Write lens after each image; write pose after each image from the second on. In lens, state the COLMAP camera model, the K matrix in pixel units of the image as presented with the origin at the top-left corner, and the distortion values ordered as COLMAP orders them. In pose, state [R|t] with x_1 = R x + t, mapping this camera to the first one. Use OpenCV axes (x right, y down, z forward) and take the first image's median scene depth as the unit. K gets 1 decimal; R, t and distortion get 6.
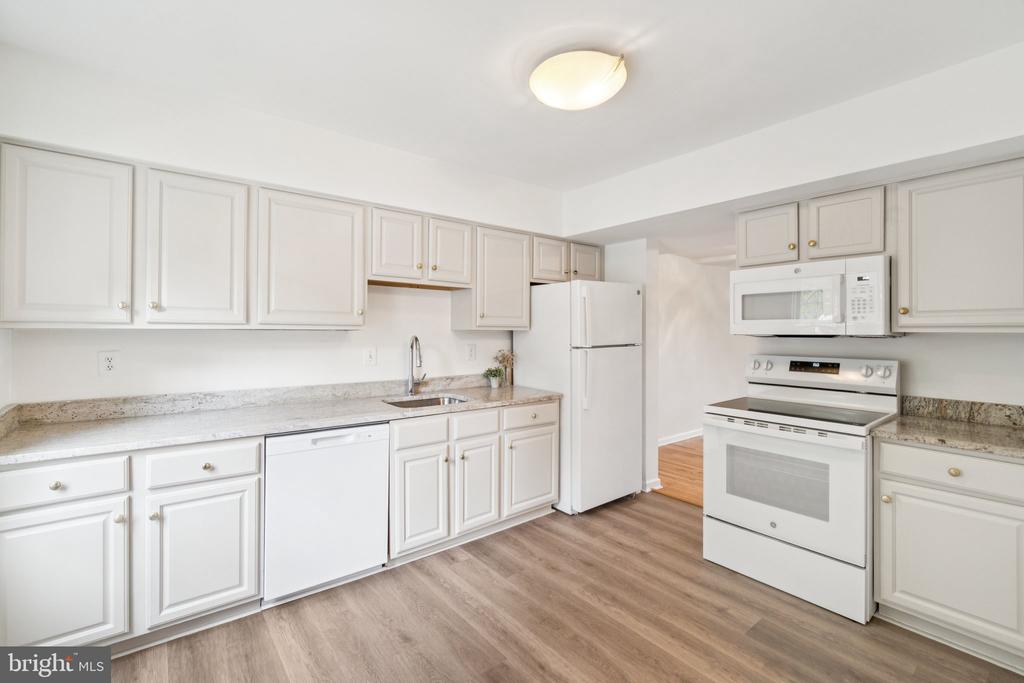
lens RADIAL K [[451.2, 0, 505.5], [0, 451.2, 330.9], [0, 0, 1]] dist [-0.004491, 0.000979]
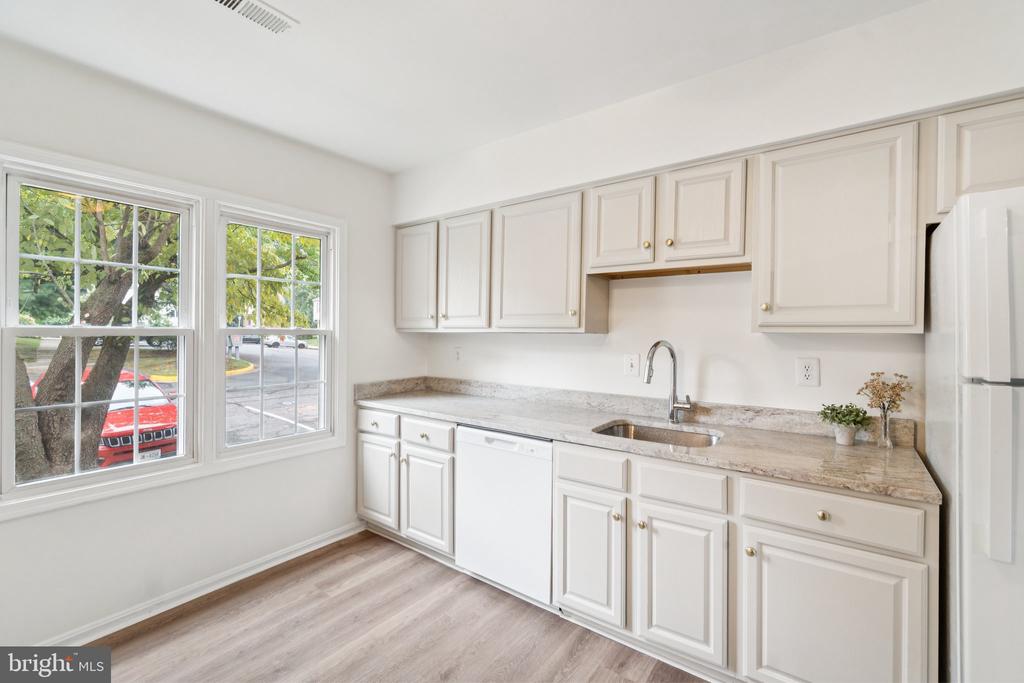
lens RADIAL K [[451.2, 0, 508.8], [0, 451.2, 333.9], [0, 0, 1]] dist [-0.004491, 0.000979]
pose [[0.257820, 0.000435, -0.966193, 0.529175], [-0.001846, 0.999998, -0.000042, 0.000109], [0.966191, 0.001794, 0.257821, 0.687965]]
